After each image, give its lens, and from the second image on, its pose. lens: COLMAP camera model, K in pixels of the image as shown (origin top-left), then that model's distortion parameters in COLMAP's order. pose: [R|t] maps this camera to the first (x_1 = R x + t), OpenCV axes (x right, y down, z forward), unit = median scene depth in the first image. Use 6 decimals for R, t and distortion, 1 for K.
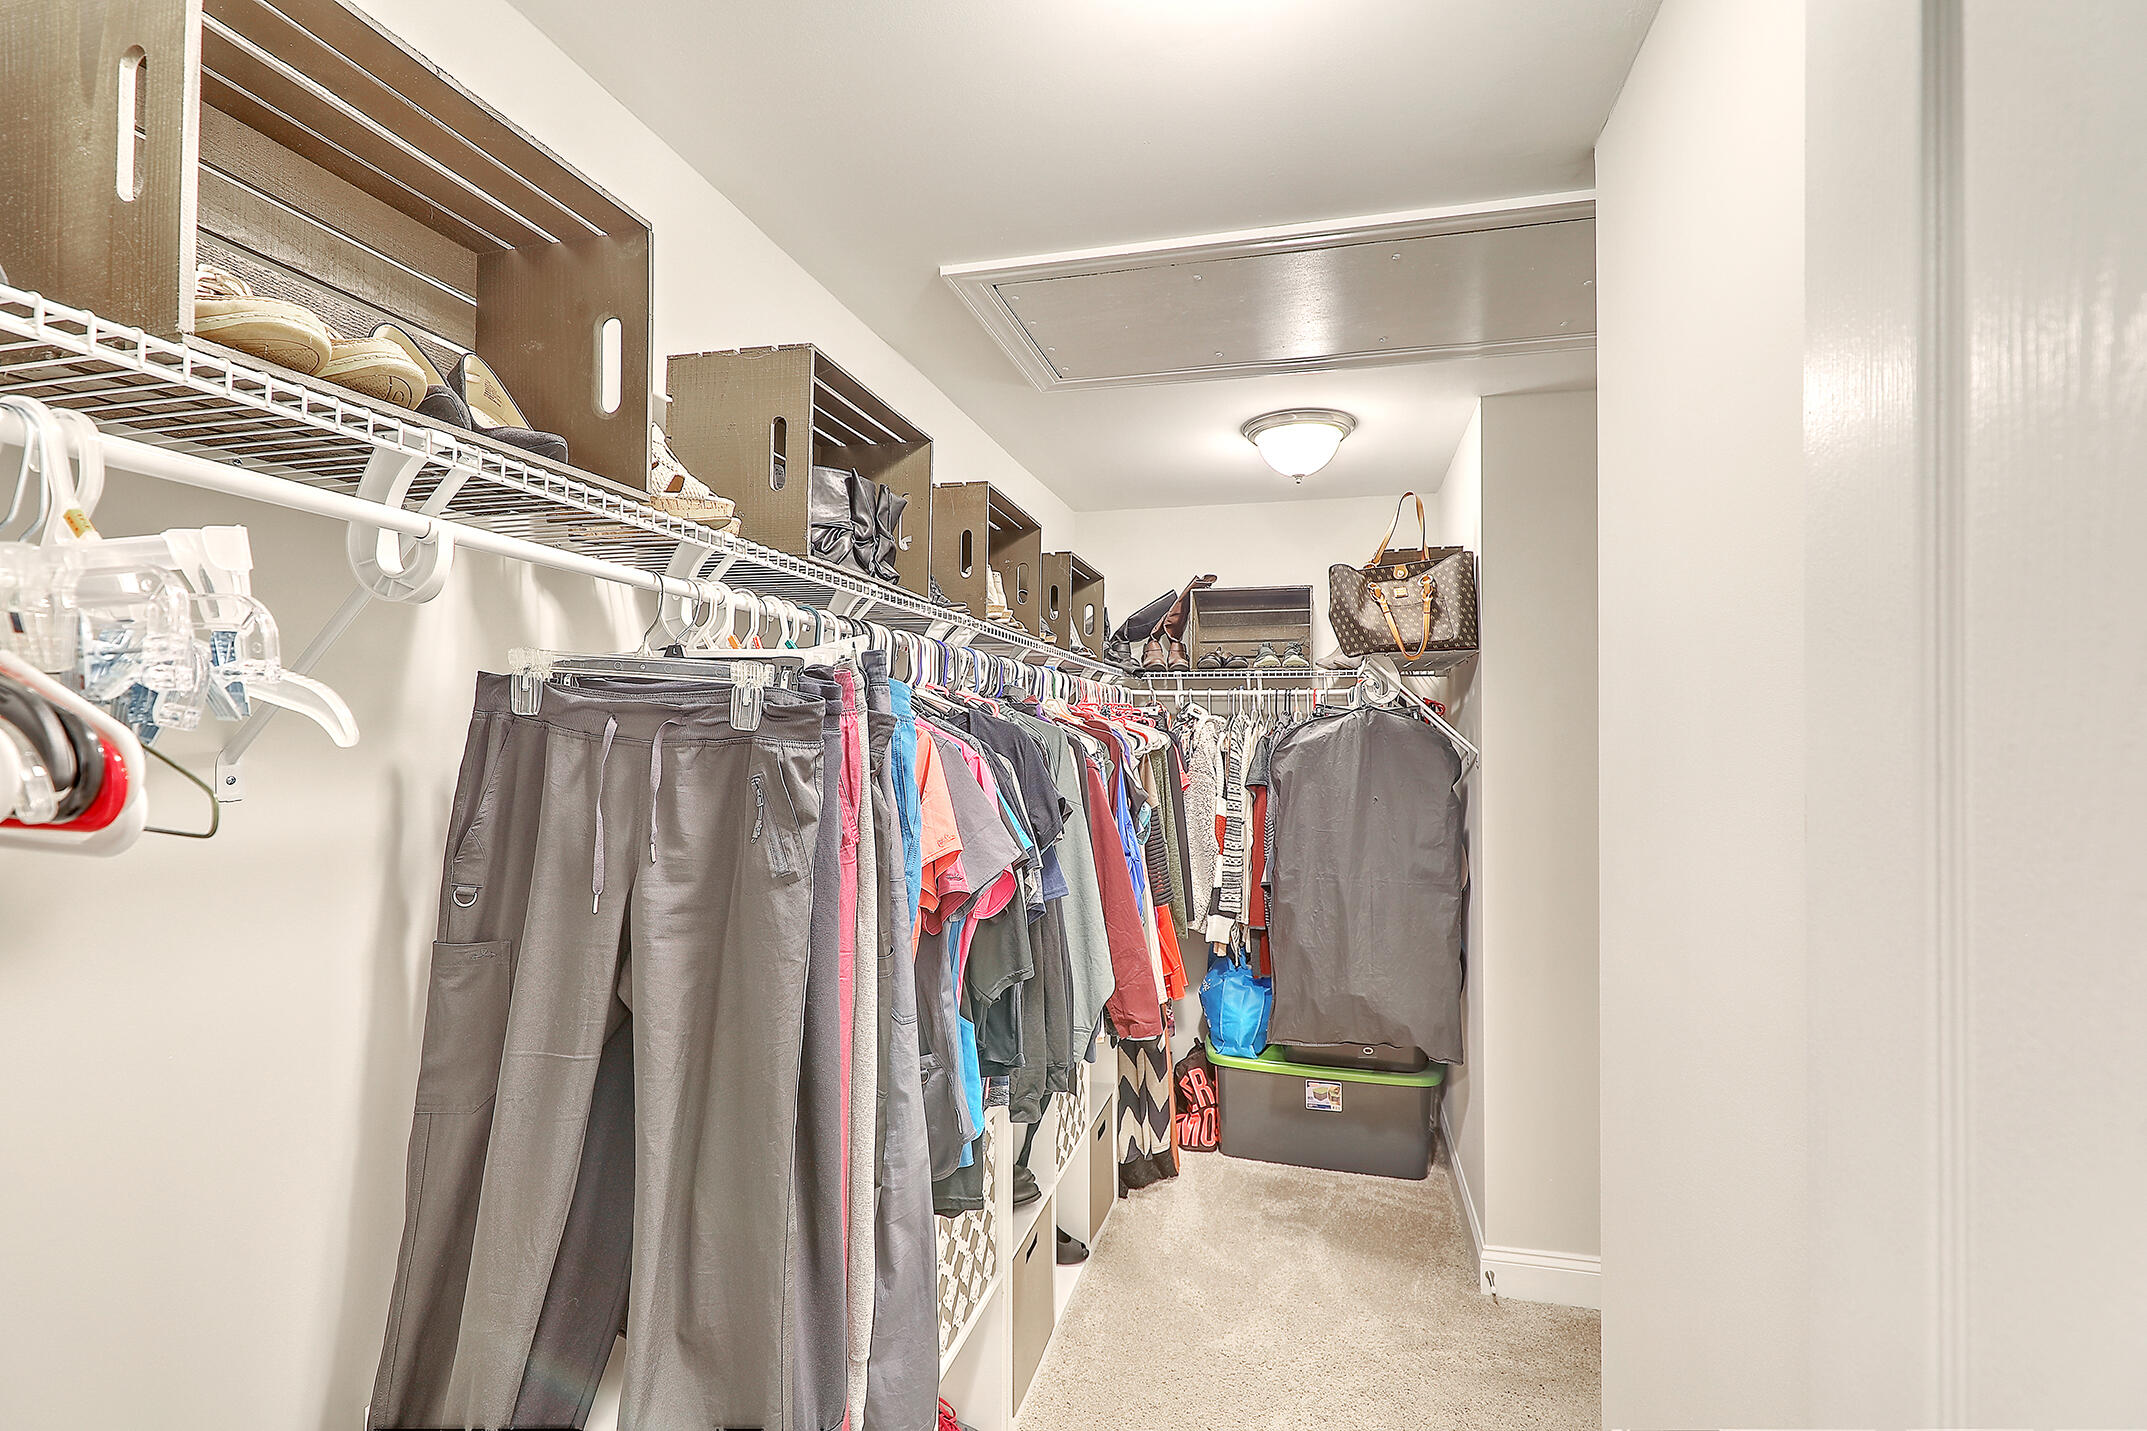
lens RADIAL K [[978.0, 0, 1071.9], [0, 978.0, 718.4], [0, 0, 1]] dist [0.008547, -0.000050]
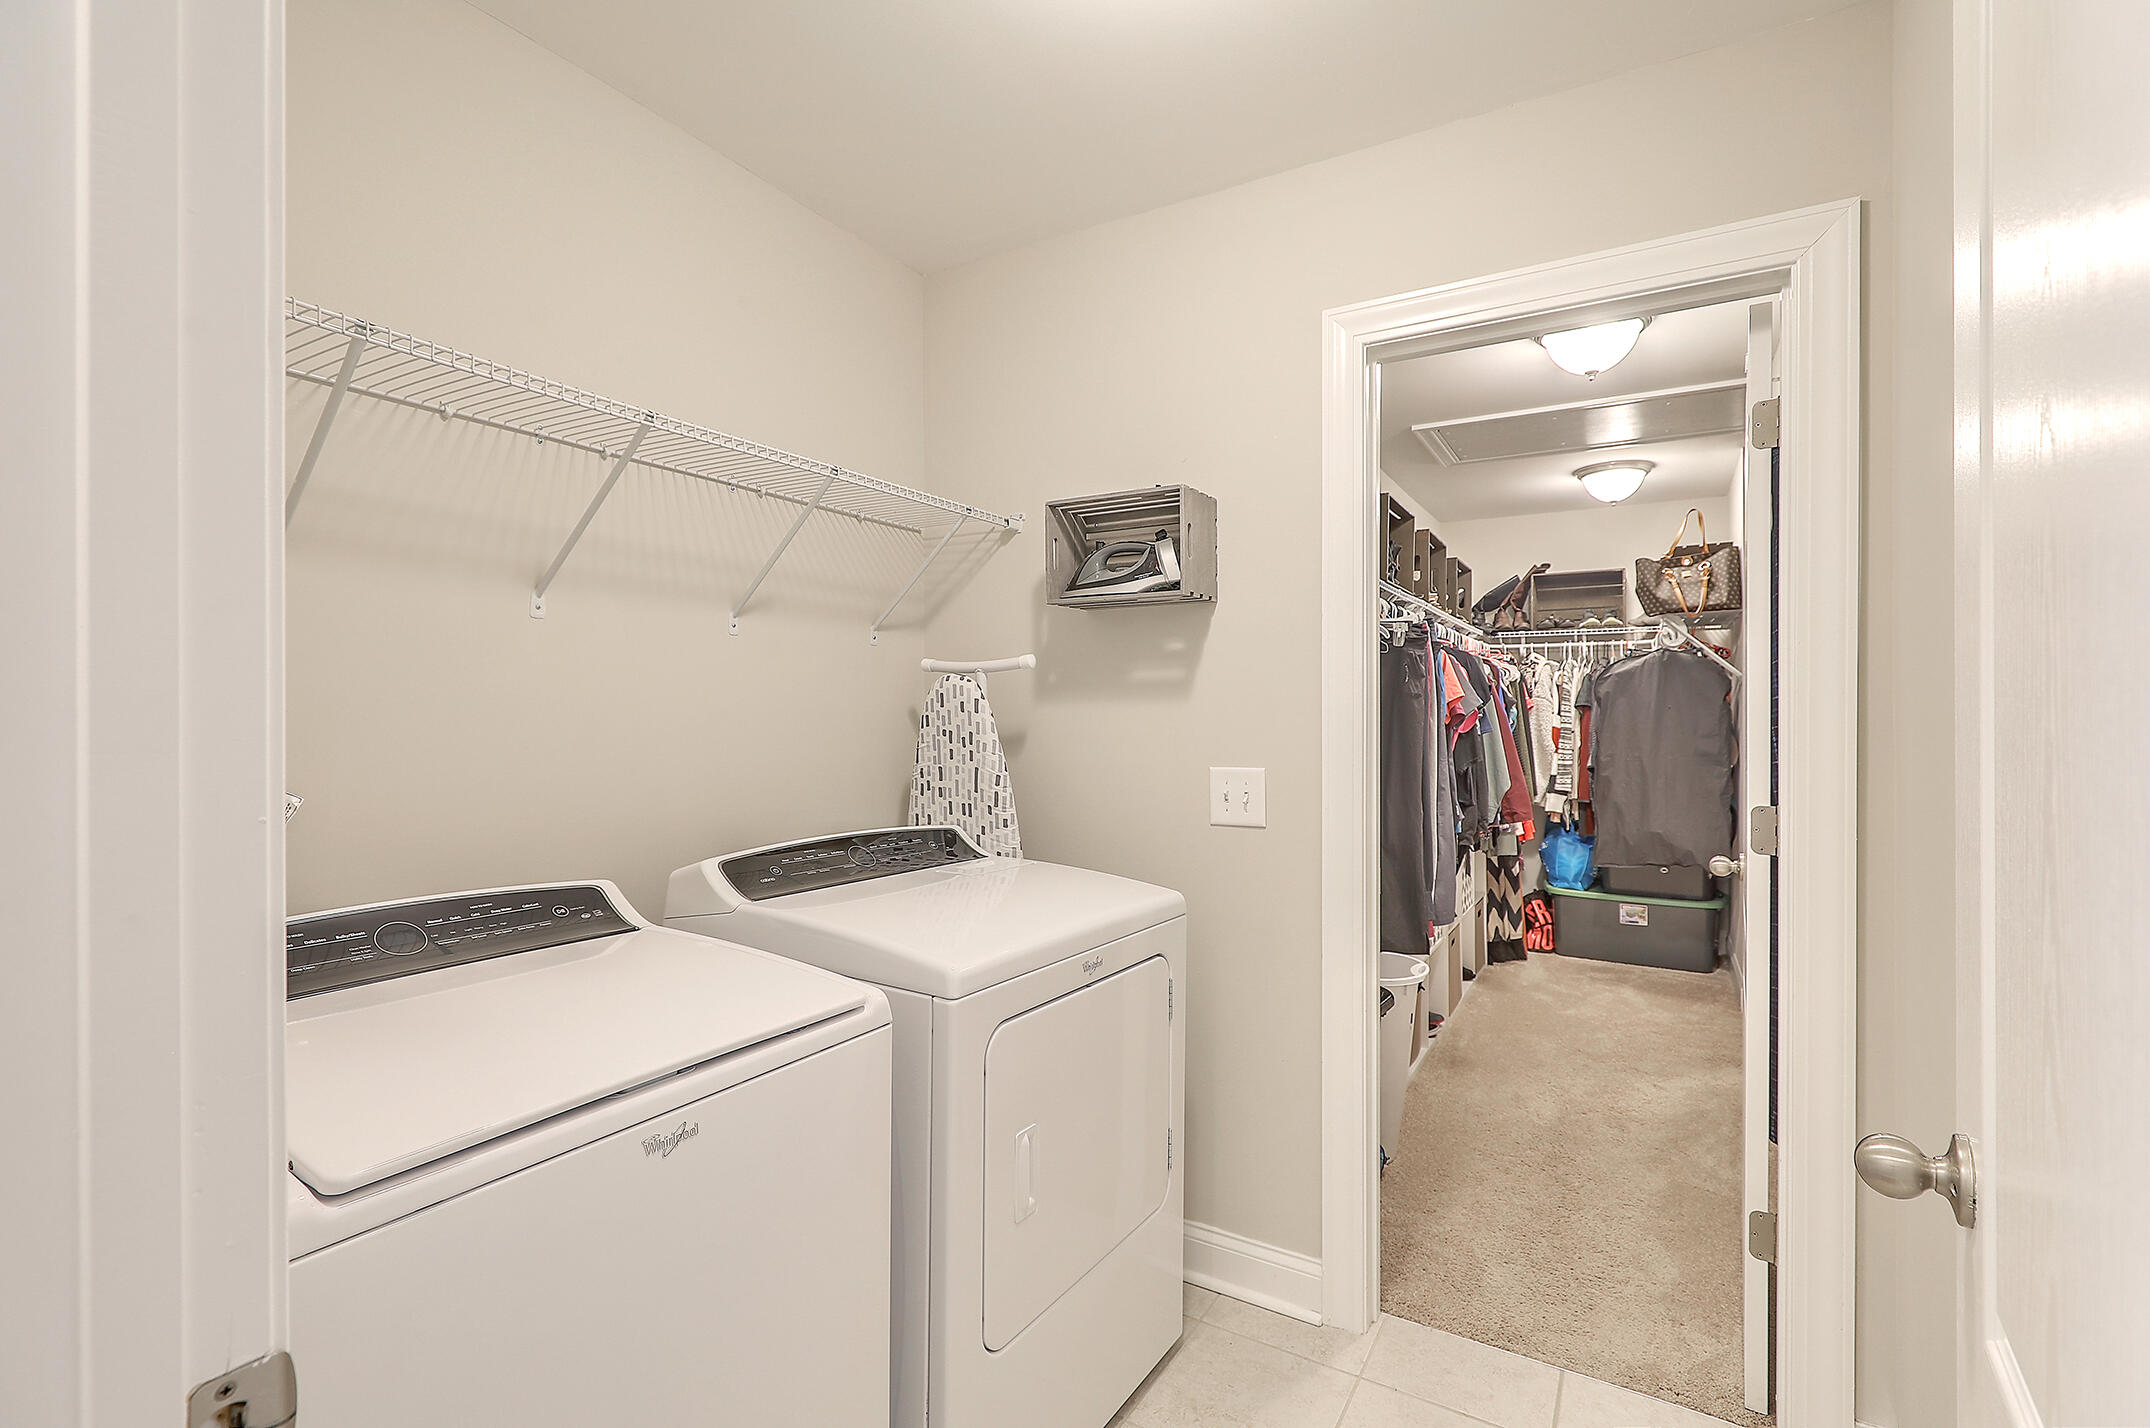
lens RADIAL K [[979.4, 0, 1076.7], [0, 979.4, 710.7], [0, 0, 1]] dist [0.008547, -0.000050]
pose [[0.962298, -0.005895, -0.271934, -0.153387], [0.009887, 0.999863, 0.013311, 0.051090], [0.271818, -0.015497, 0.962224, -0.679074]]
